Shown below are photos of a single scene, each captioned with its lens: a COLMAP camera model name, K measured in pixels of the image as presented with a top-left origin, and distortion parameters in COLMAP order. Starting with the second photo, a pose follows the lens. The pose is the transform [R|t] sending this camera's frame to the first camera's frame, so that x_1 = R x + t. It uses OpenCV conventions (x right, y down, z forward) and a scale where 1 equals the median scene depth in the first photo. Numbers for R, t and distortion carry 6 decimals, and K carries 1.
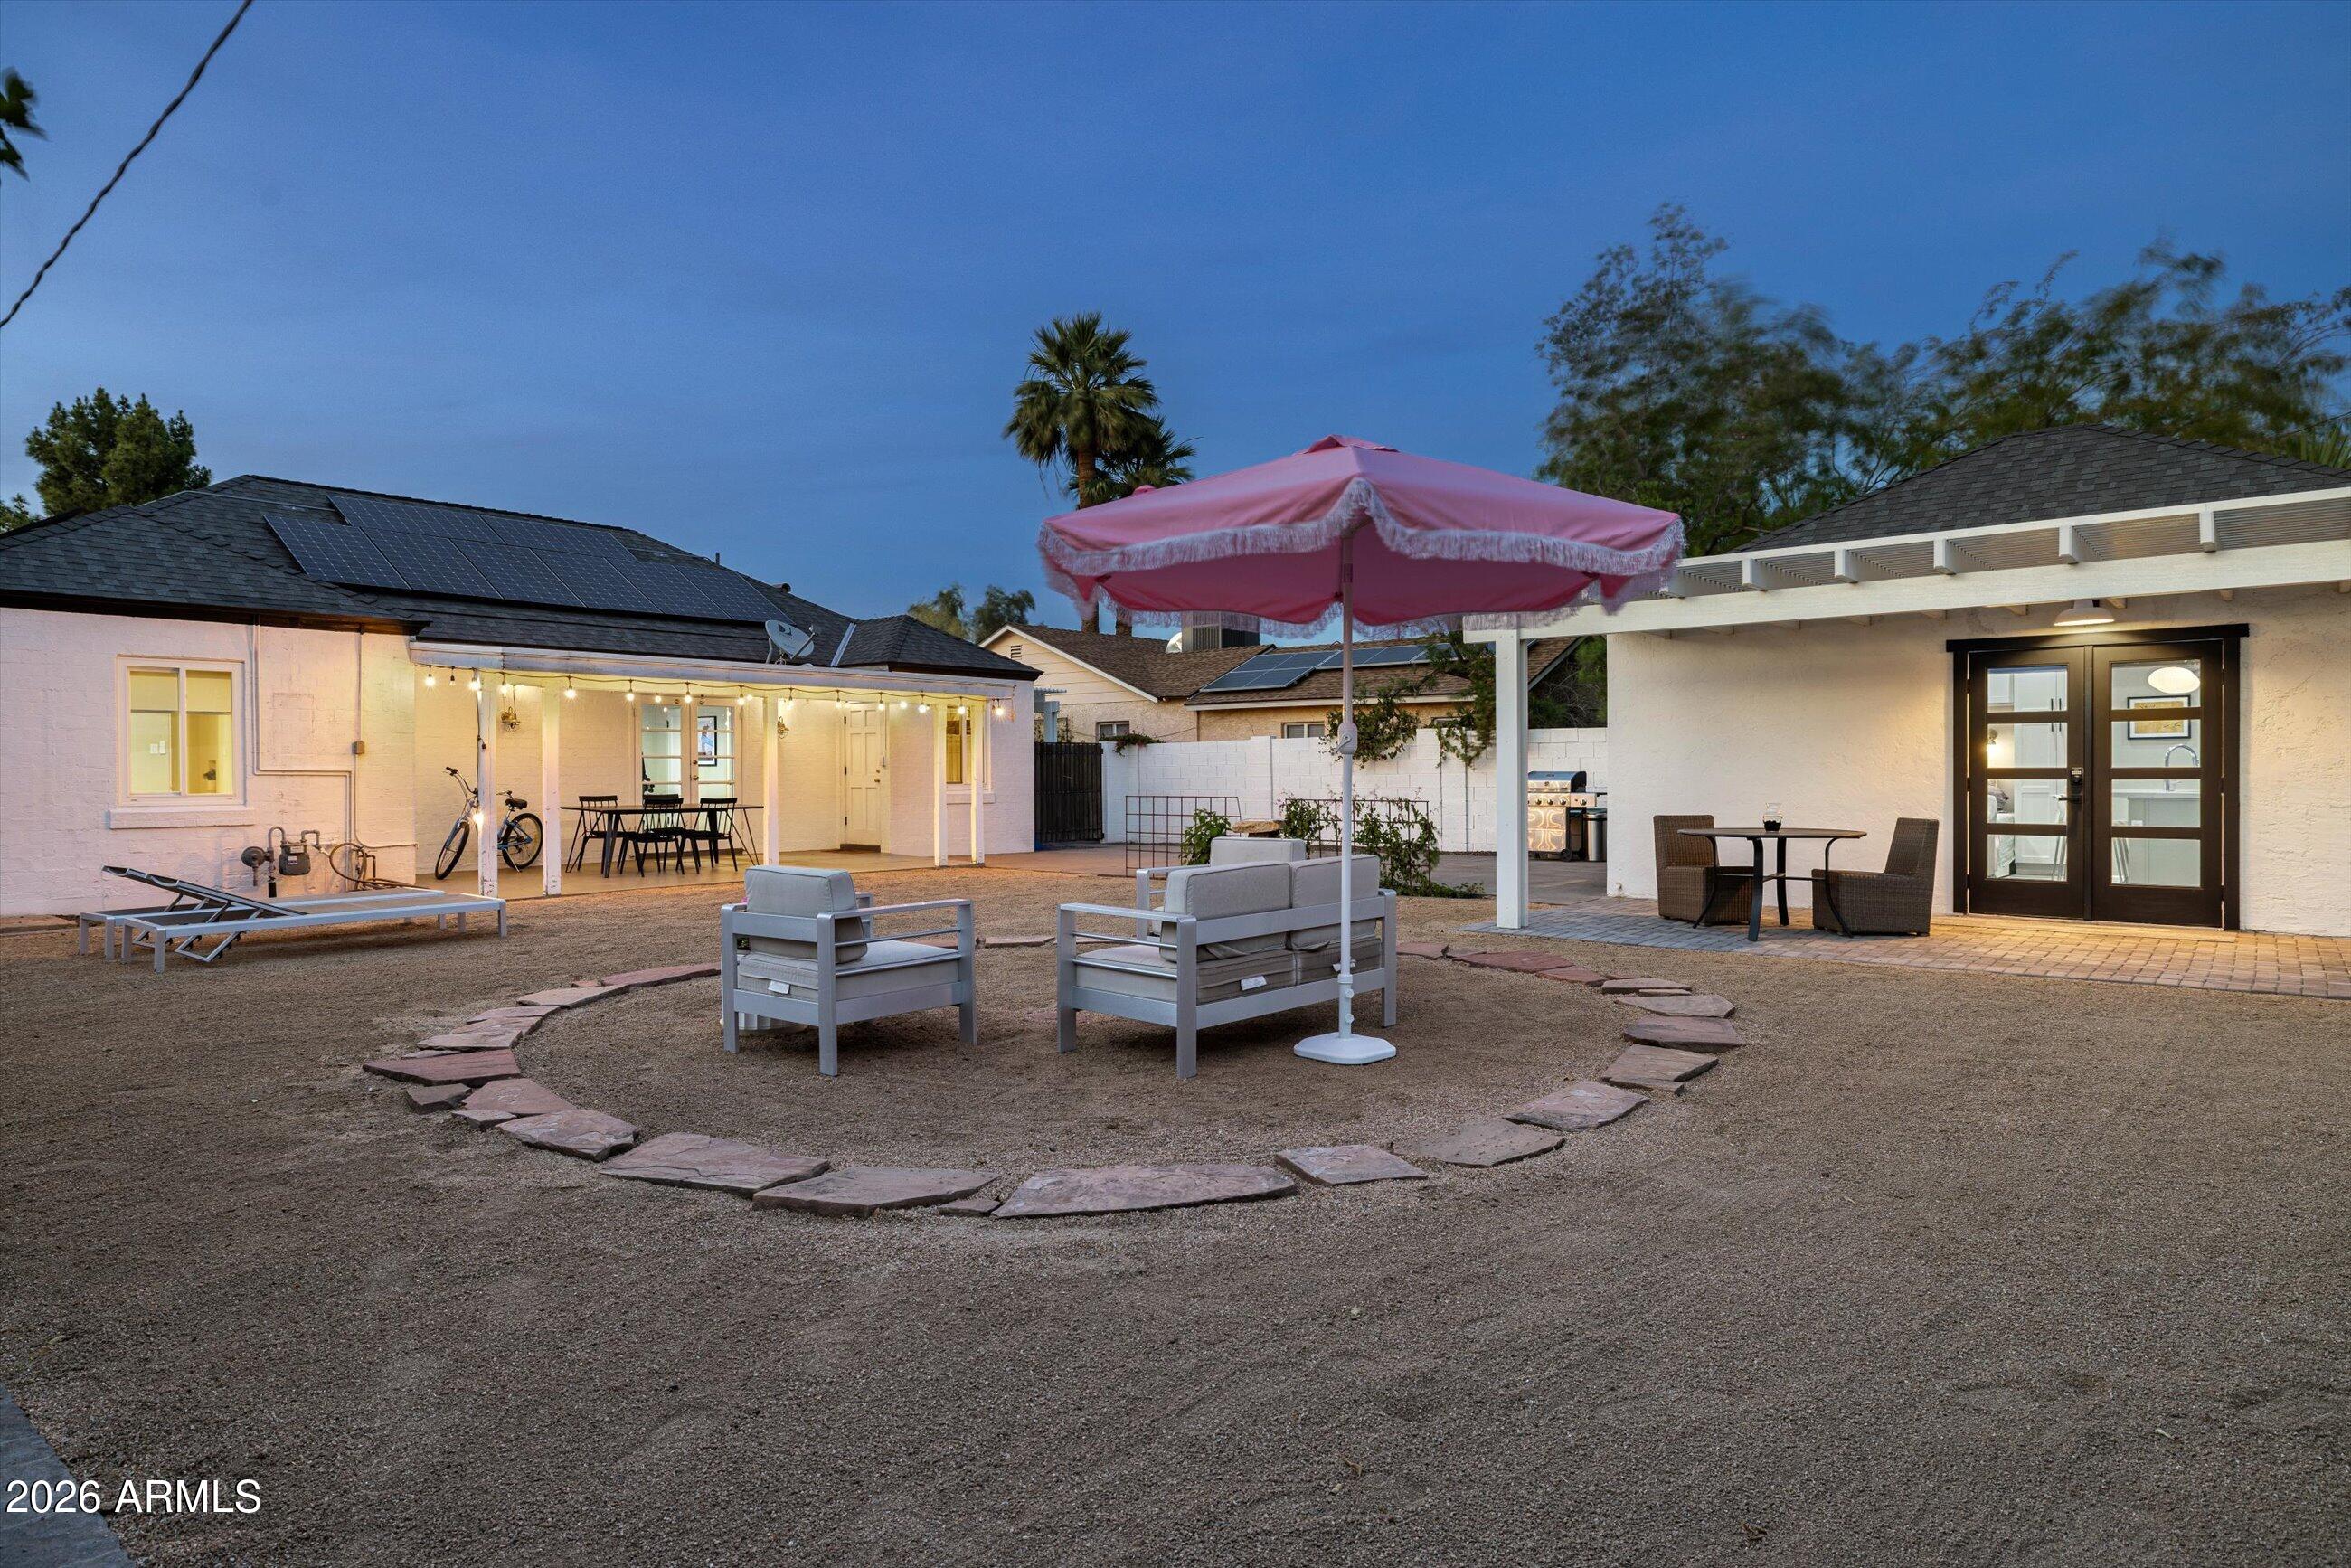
lens RADIAL K [[1323.3, 0, 1175.5], [0, 1323.3, 784.0], [0, 0, 1]] dist [0.001630, -0.002065]
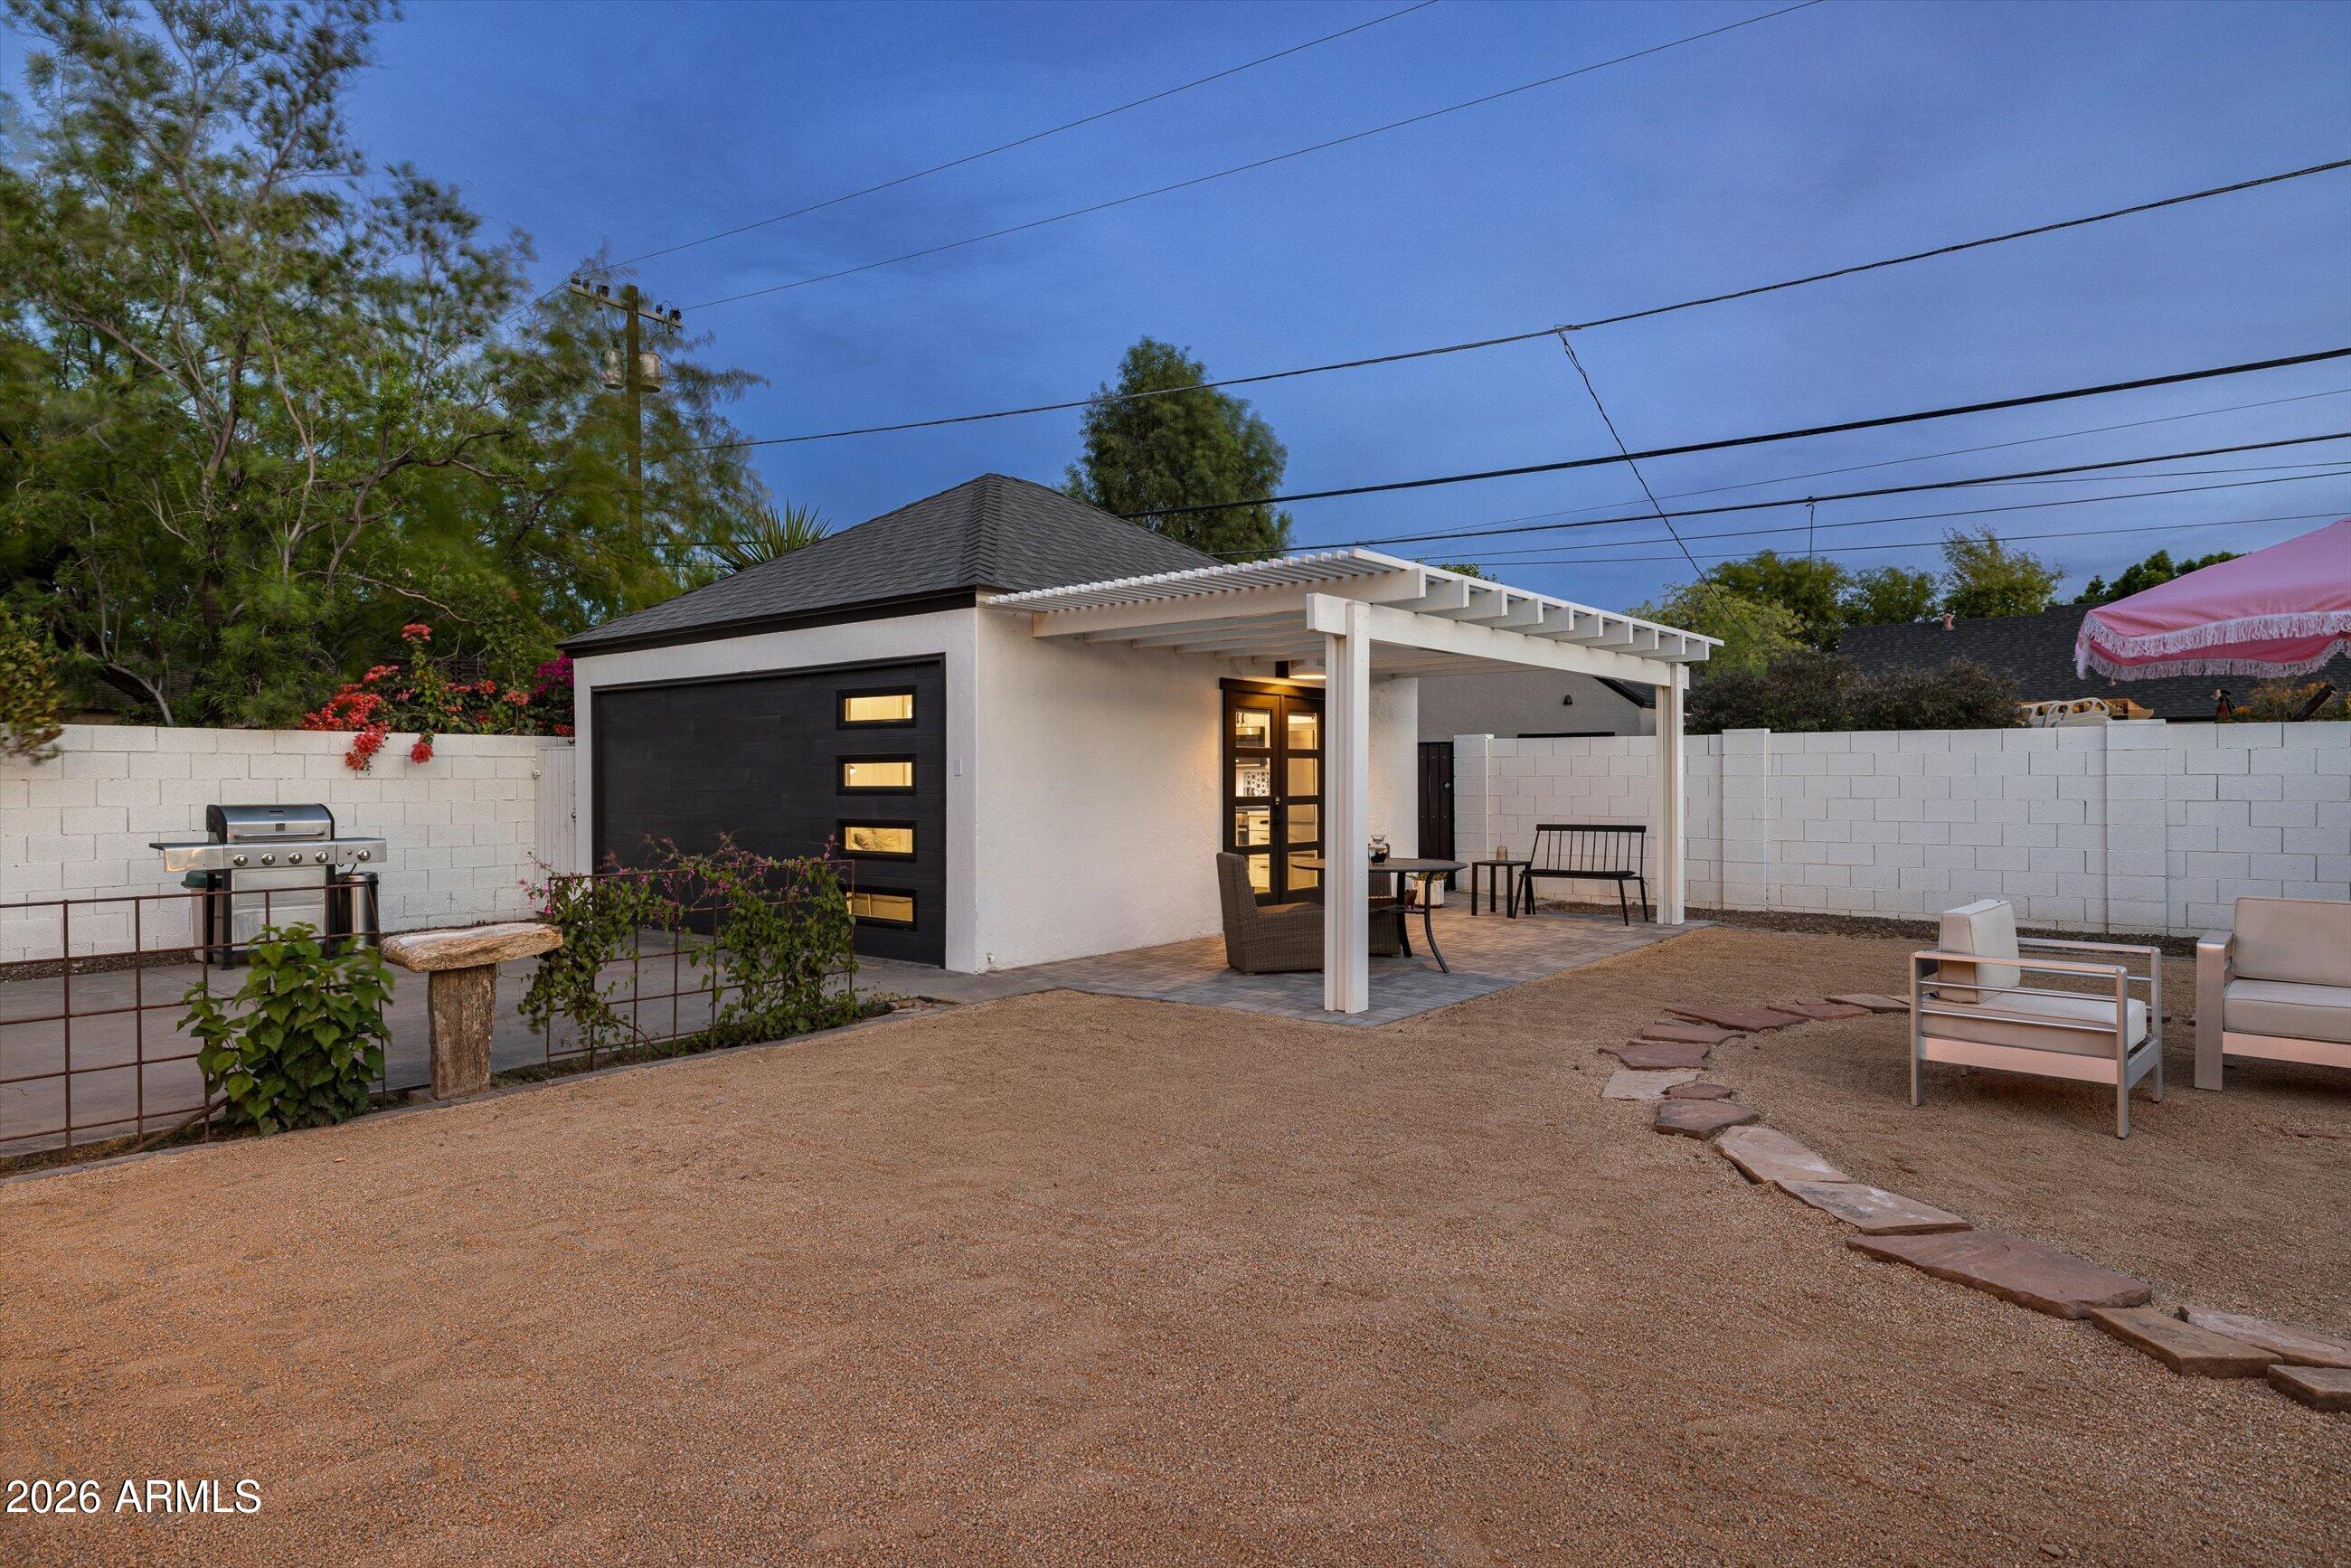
lens RADIAL K [[1323.3, 0, 1175.5], [0, 1323.3, 784.0], [0, 0, 1]] dist [0.001630, -0.002065]
pose [[-0.003996, 0.013031, 0.999907, -0.511481], [0.015682, 0.999793, -0.012966, -0.009268], [-0.999869, 0.015629, -0.004200, 1.089391]]
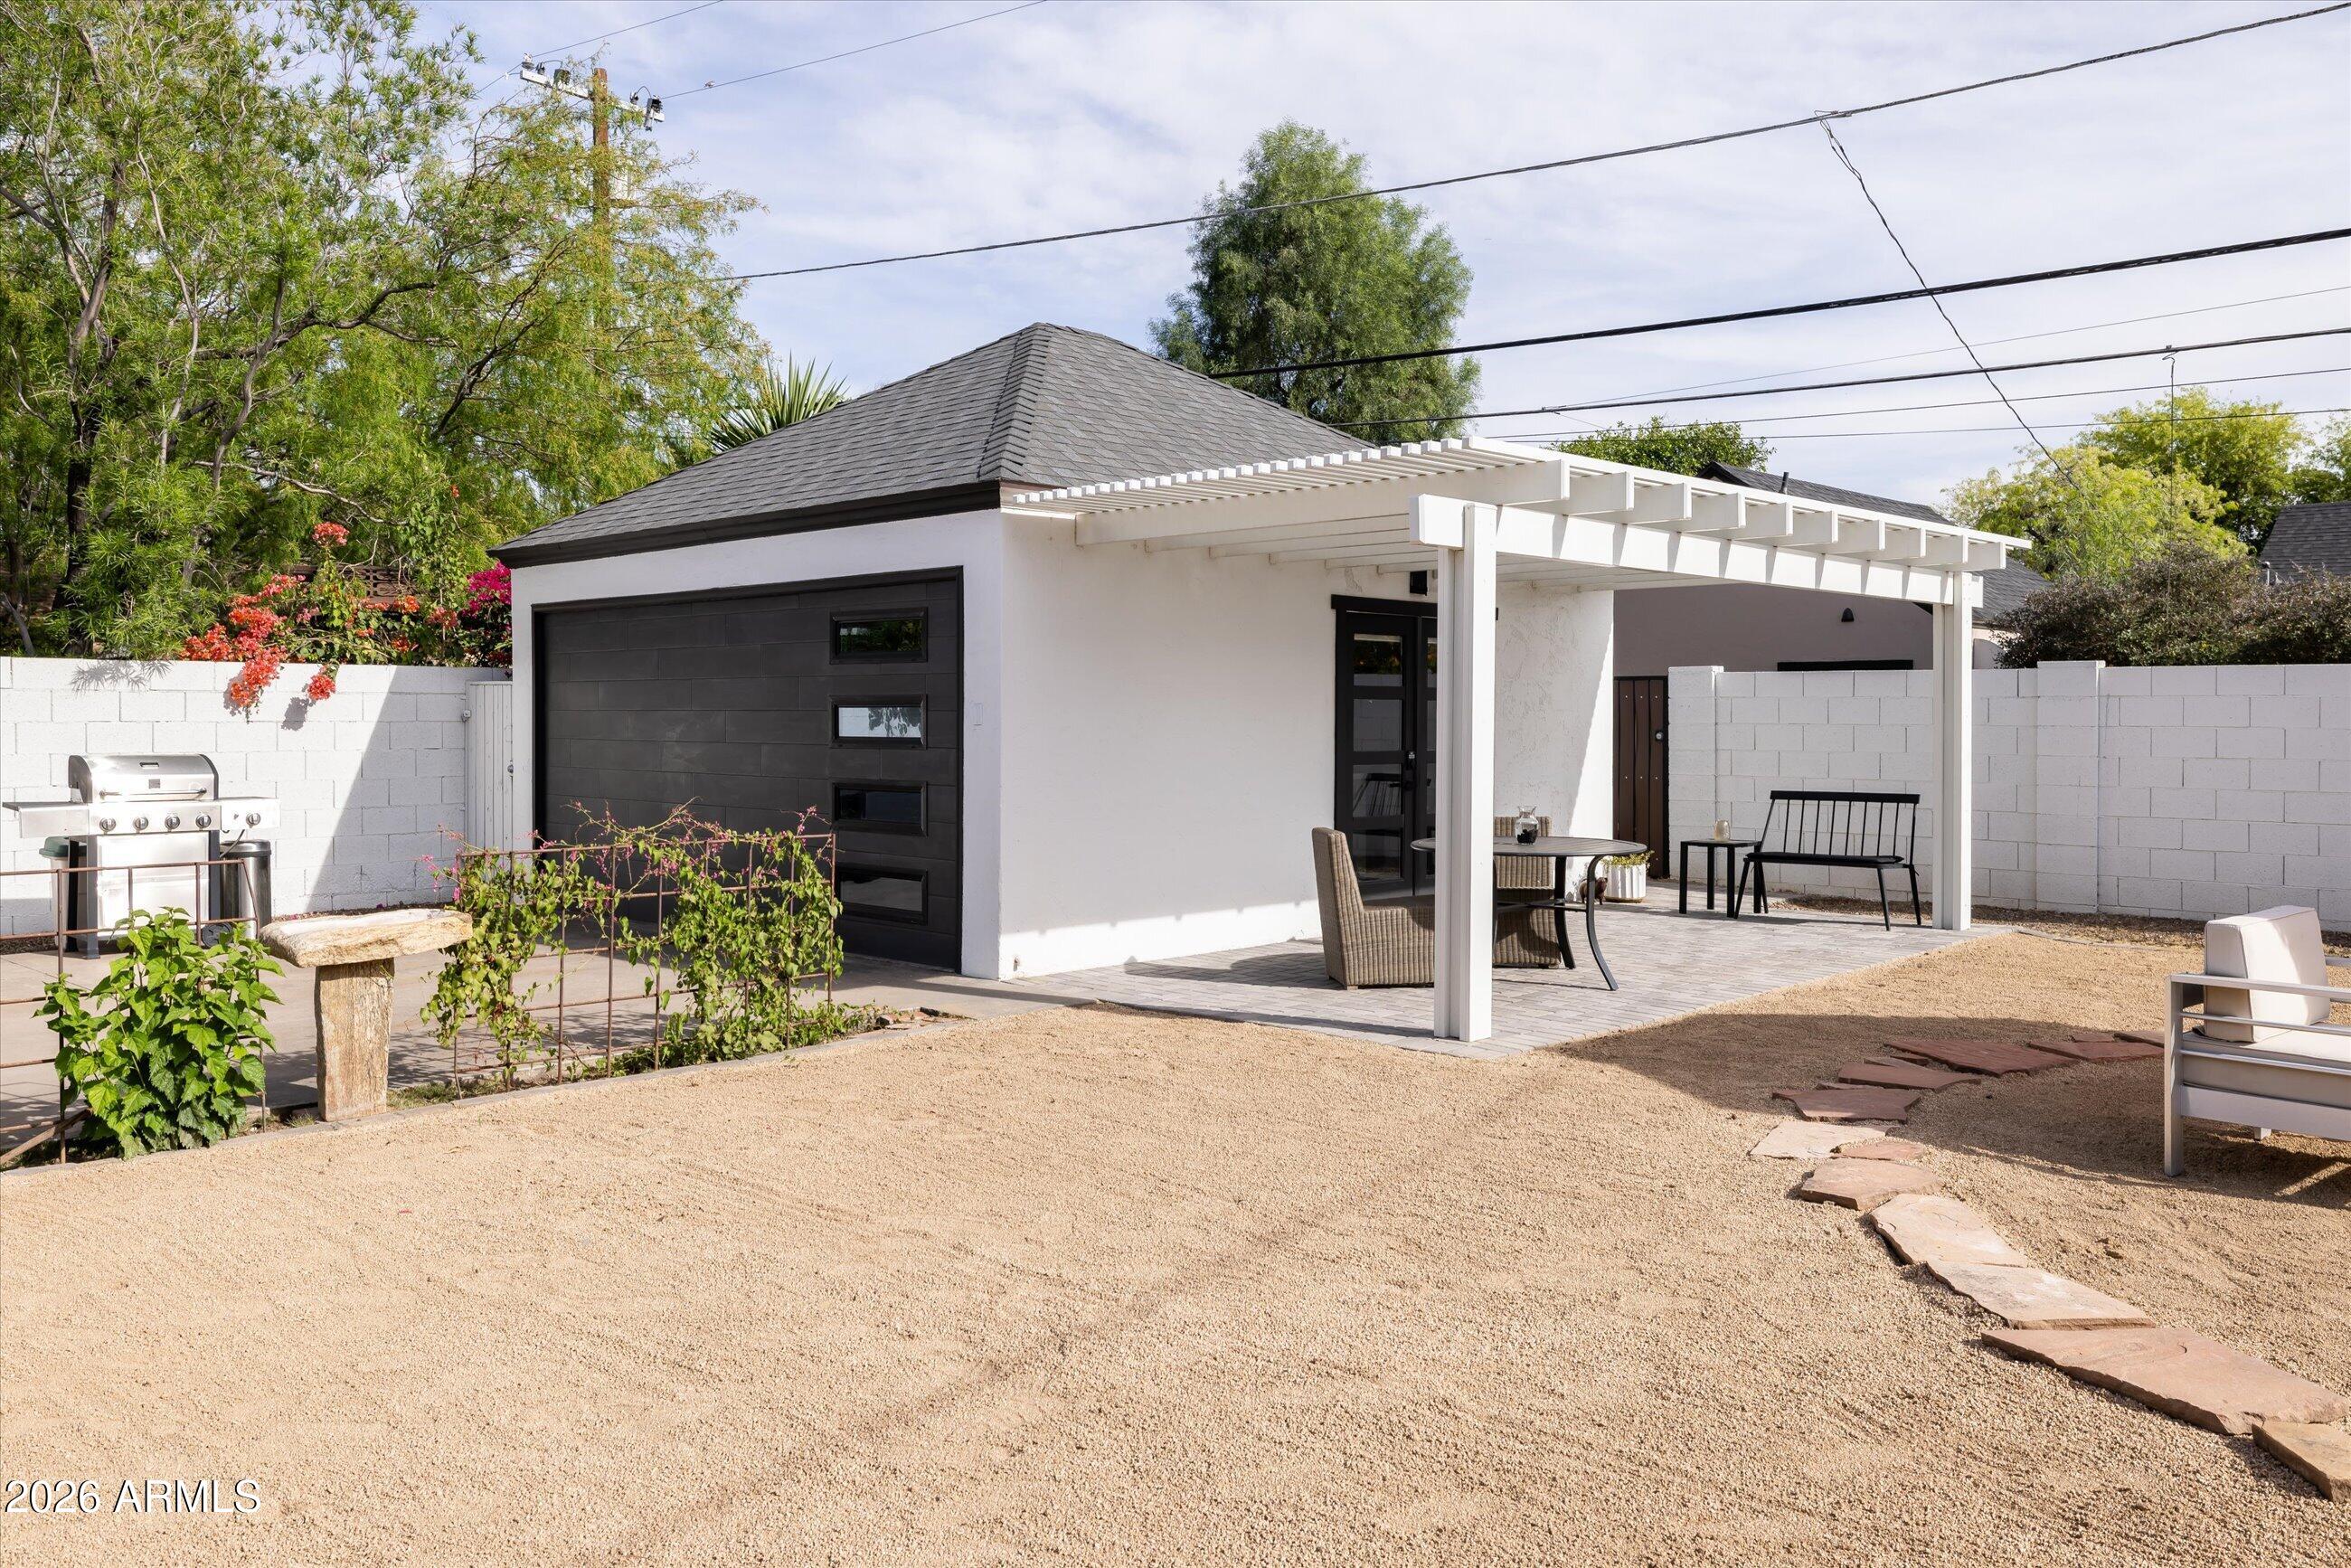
lens RADIAL K [[1825.5, 0, 1179.7], [0, 1825.5, 751.0], [0, 0, 1]] dist [-0.003643, 0.000041]
pose [[0.084680, -0.002800, 0.996404, -0.559867], [0.009084, 0.999957, 0.002038, -0.016148], [-0.996367, 0.008879, 0.084702, 1.047498]]
